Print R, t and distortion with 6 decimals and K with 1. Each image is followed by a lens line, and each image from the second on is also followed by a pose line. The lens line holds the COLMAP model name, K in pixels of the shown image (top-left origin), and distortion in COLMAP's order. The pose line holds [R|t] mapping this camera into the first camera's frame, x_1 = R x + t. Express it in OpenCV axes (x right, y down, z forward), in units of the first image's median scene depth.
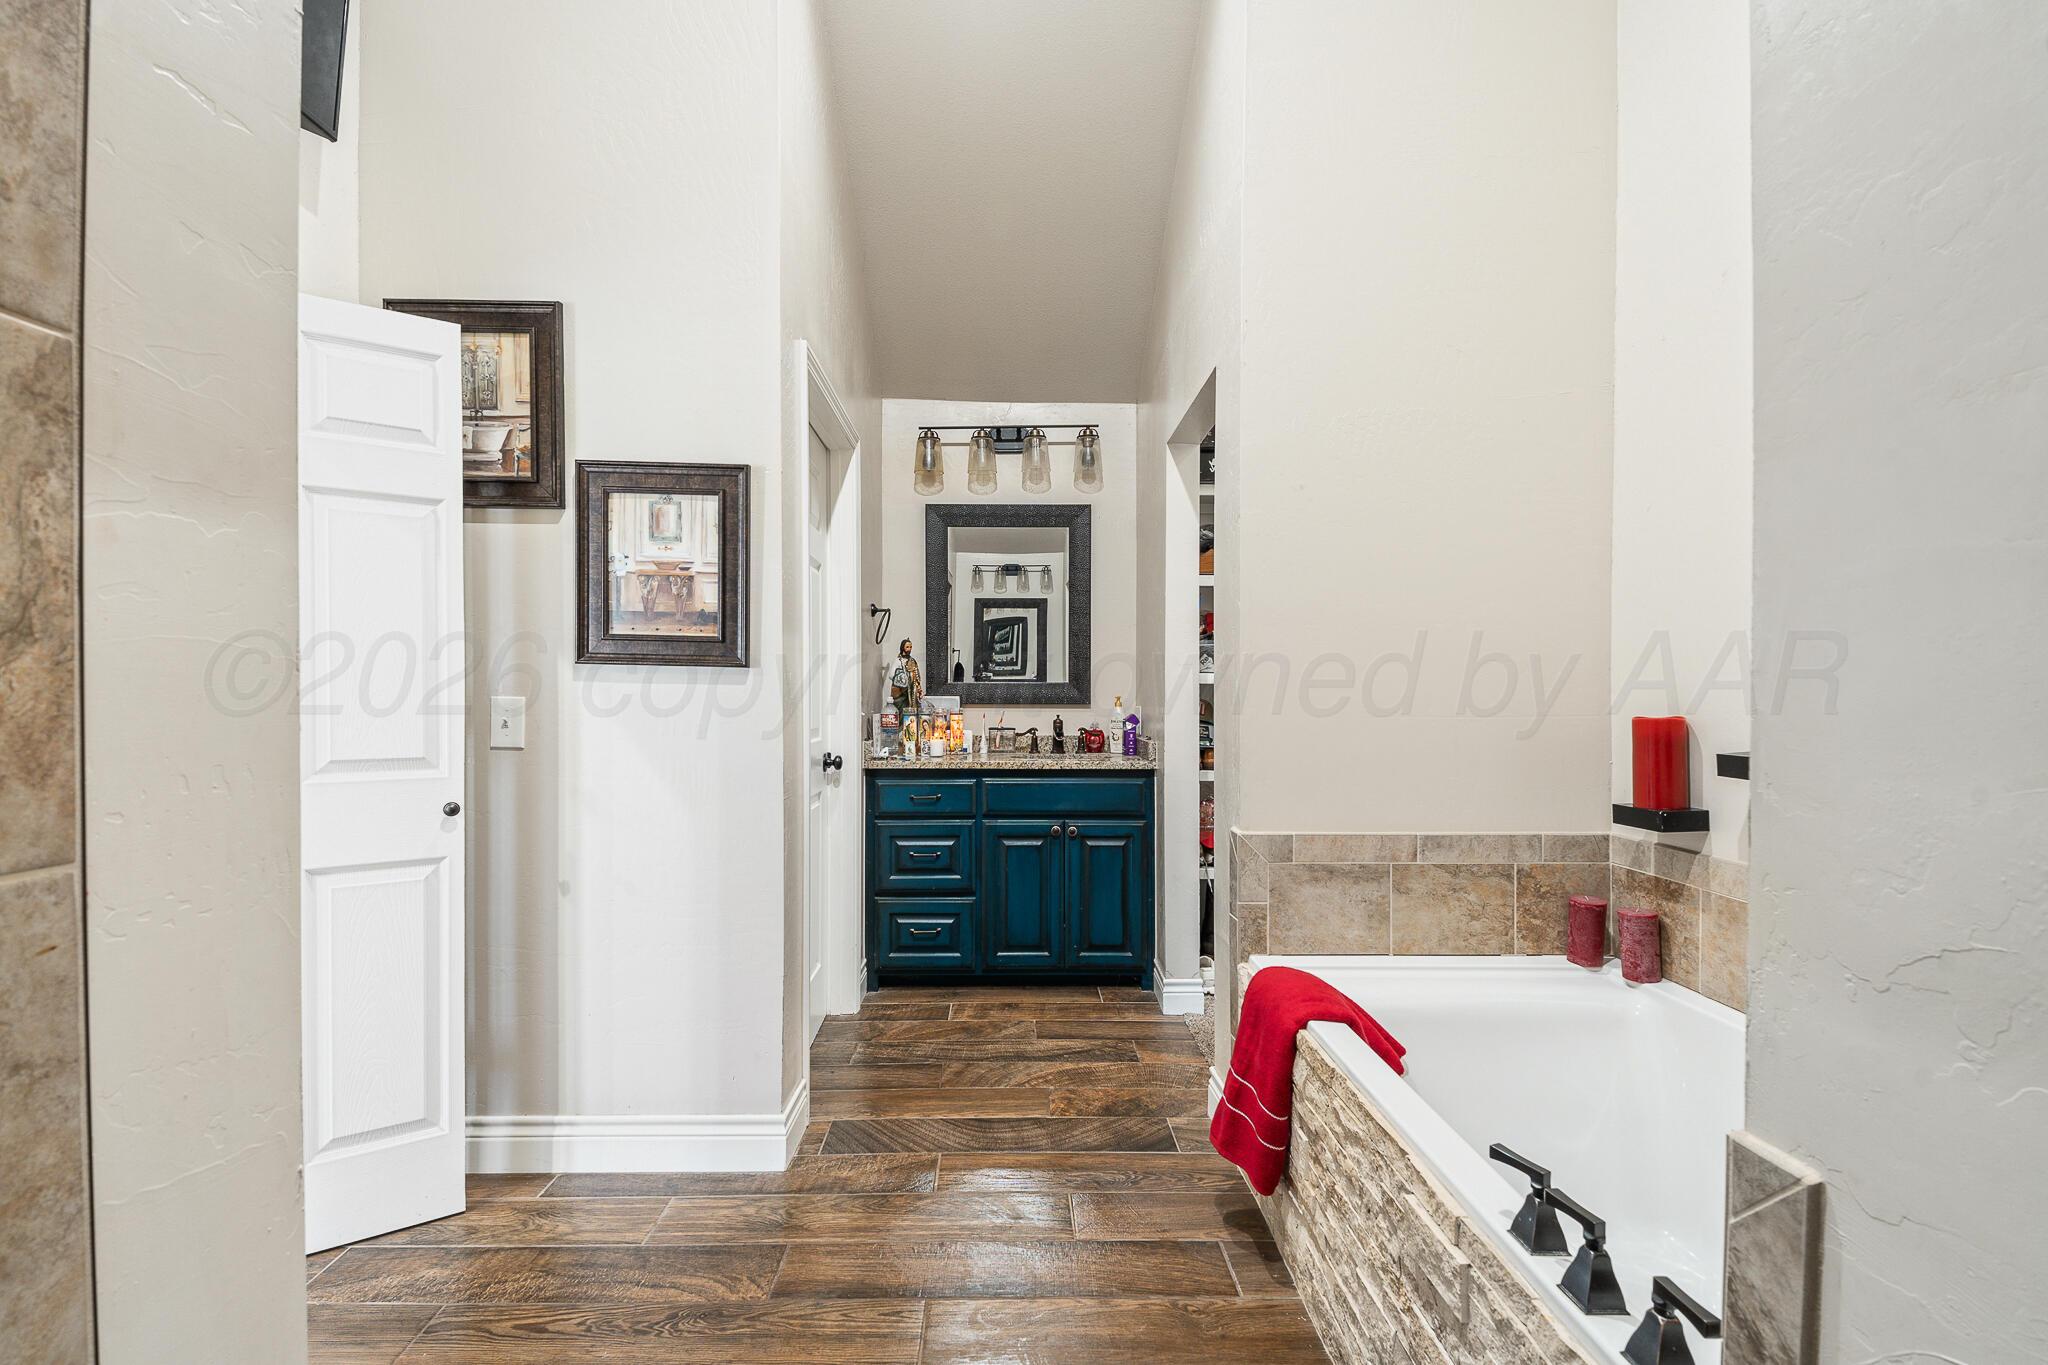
lens RADIAL K [[887.7, 0, 1012.4], [0, 887.7, 705.9], [0, 0, 1]] dist [0.036544, -0.026262]
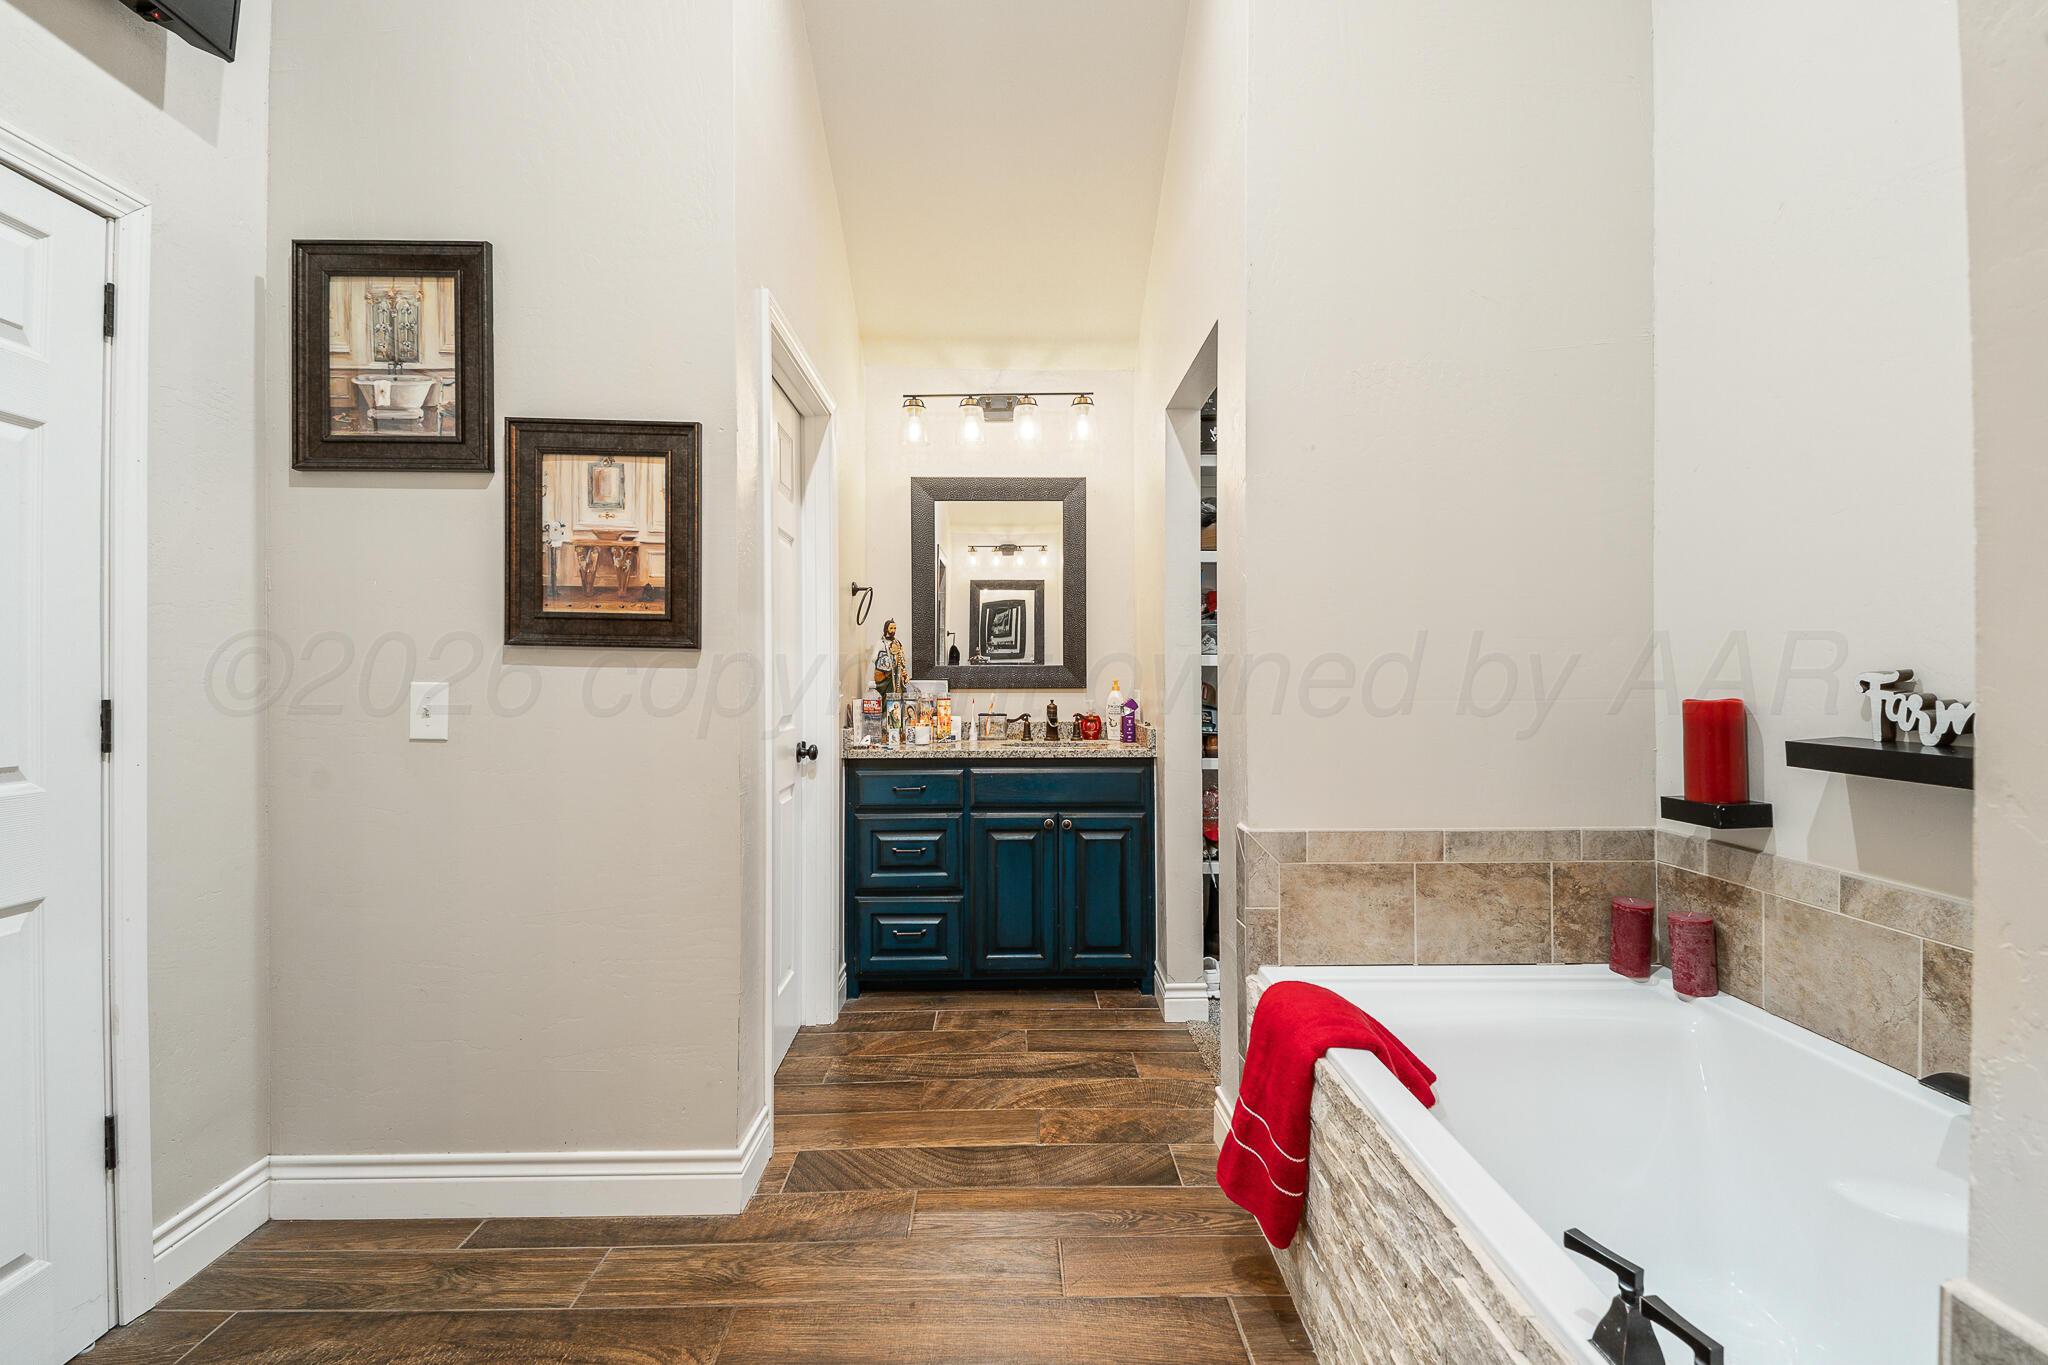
lens RADIAL K [[892.3, 0, 1024.0], [0, 892.3, 682.5], [0, 0, 1]] dist [0.038822, -0.027469]
pose [[0.999926, -0.004036, 0.011457, 0.019302], [0.004138, 0.999952, -0.008925, 0.000433], [-0.011421, 0.008972, 0.999895, 0.094215]]
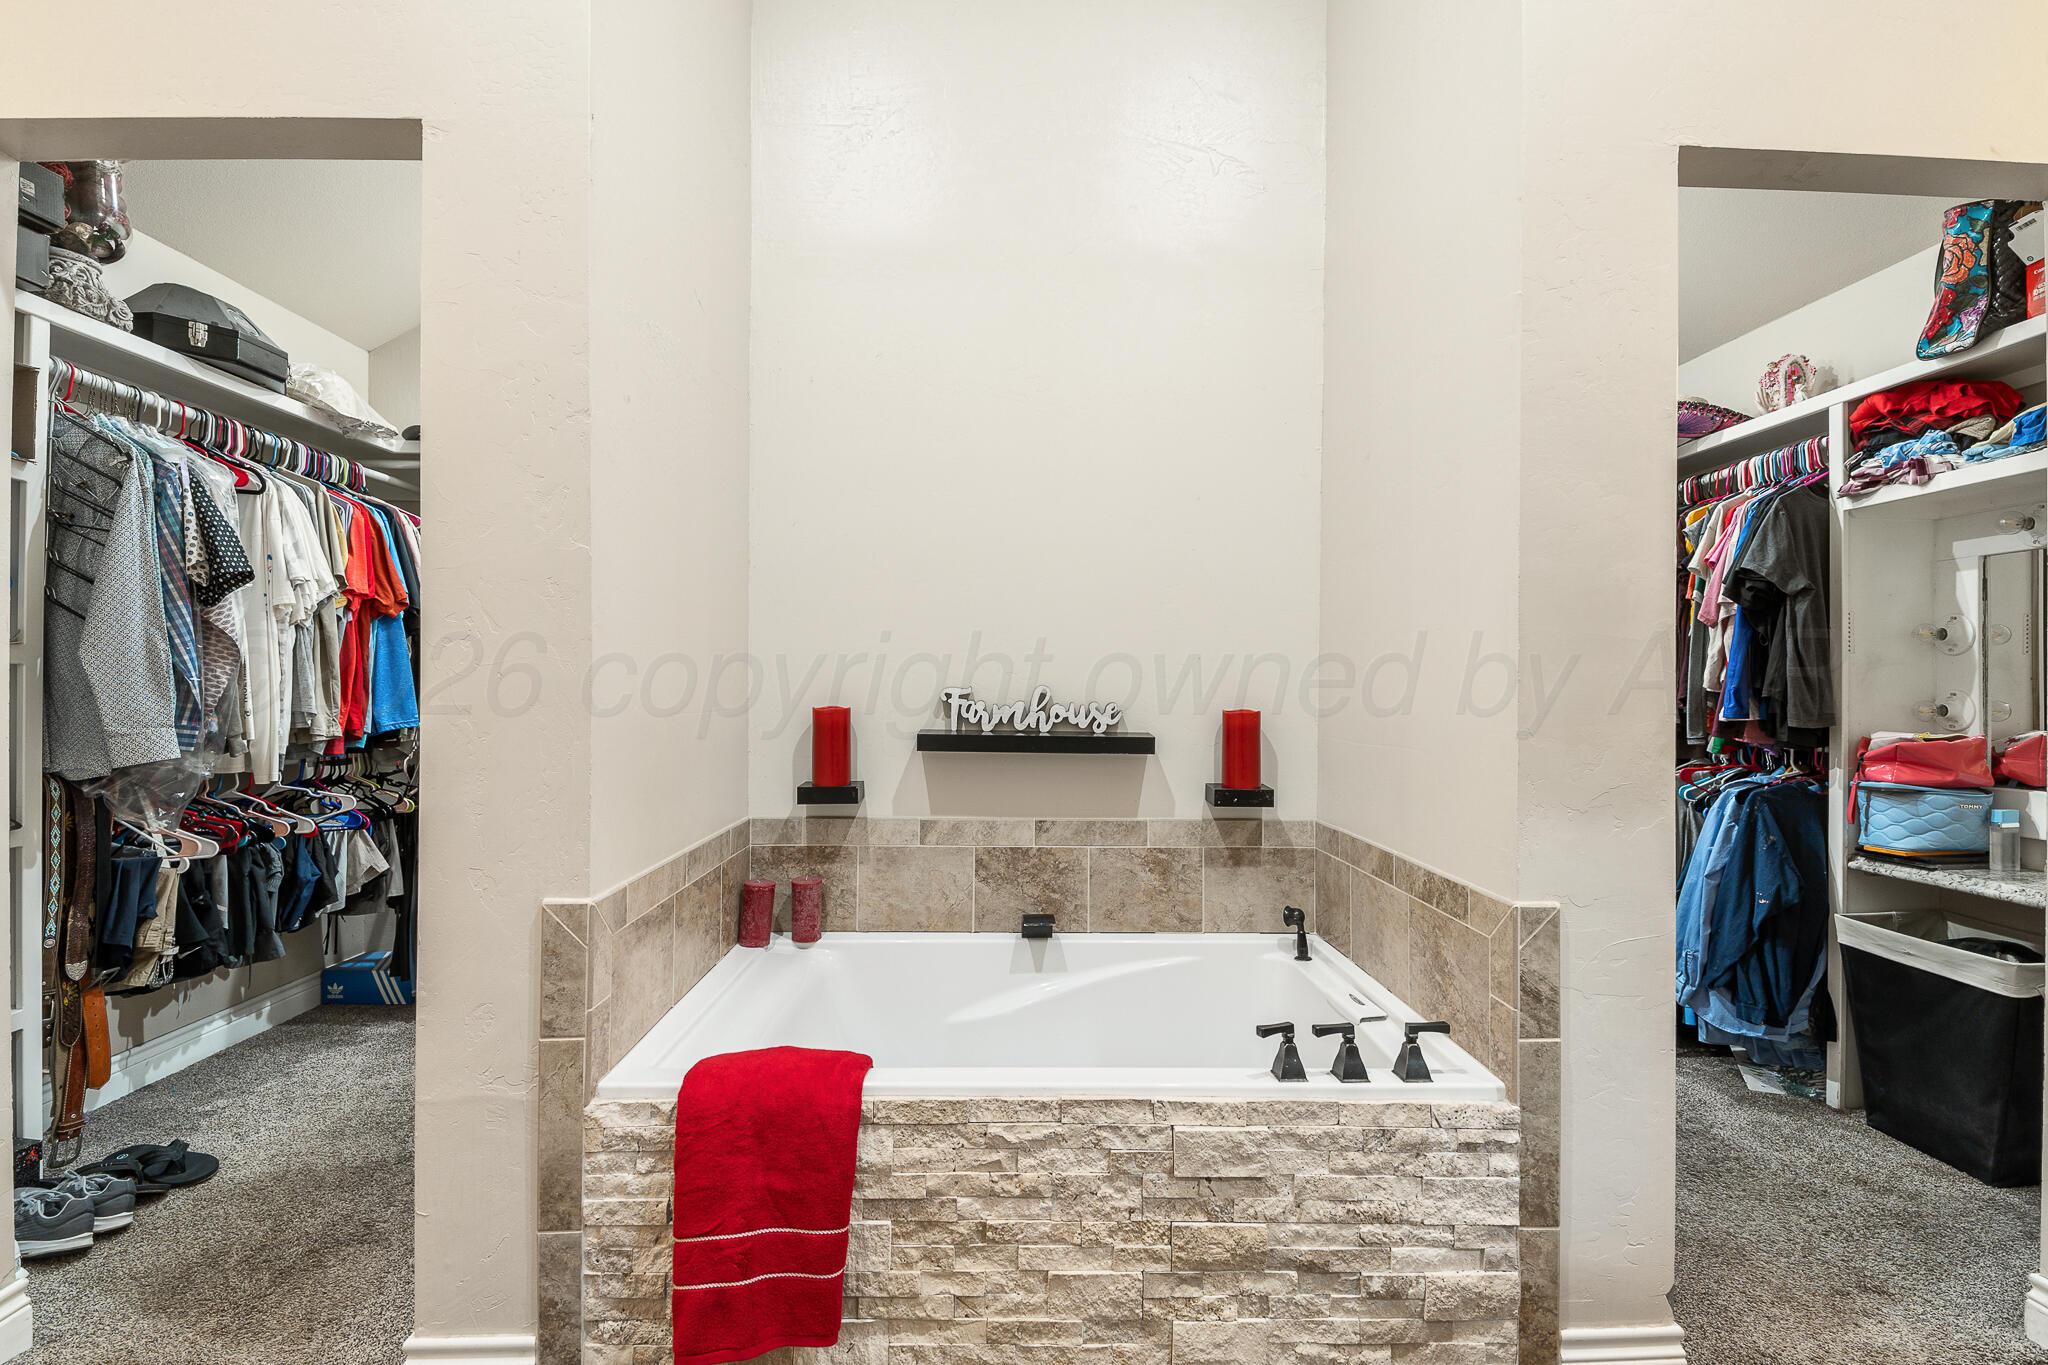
lens RADIAL K [[892.3, 0, 1024.0], [0, 892.3, 682.5], [0, 0, 1]] dist [0.038822, -0.027469]
pose [[-0.016757, 0.004096, 0.999851, -0.403235], [0.006344, 0.999972, -0.003990, -0.011784], [-0.999839, 0.006276, -0.016783, 0.689350]]
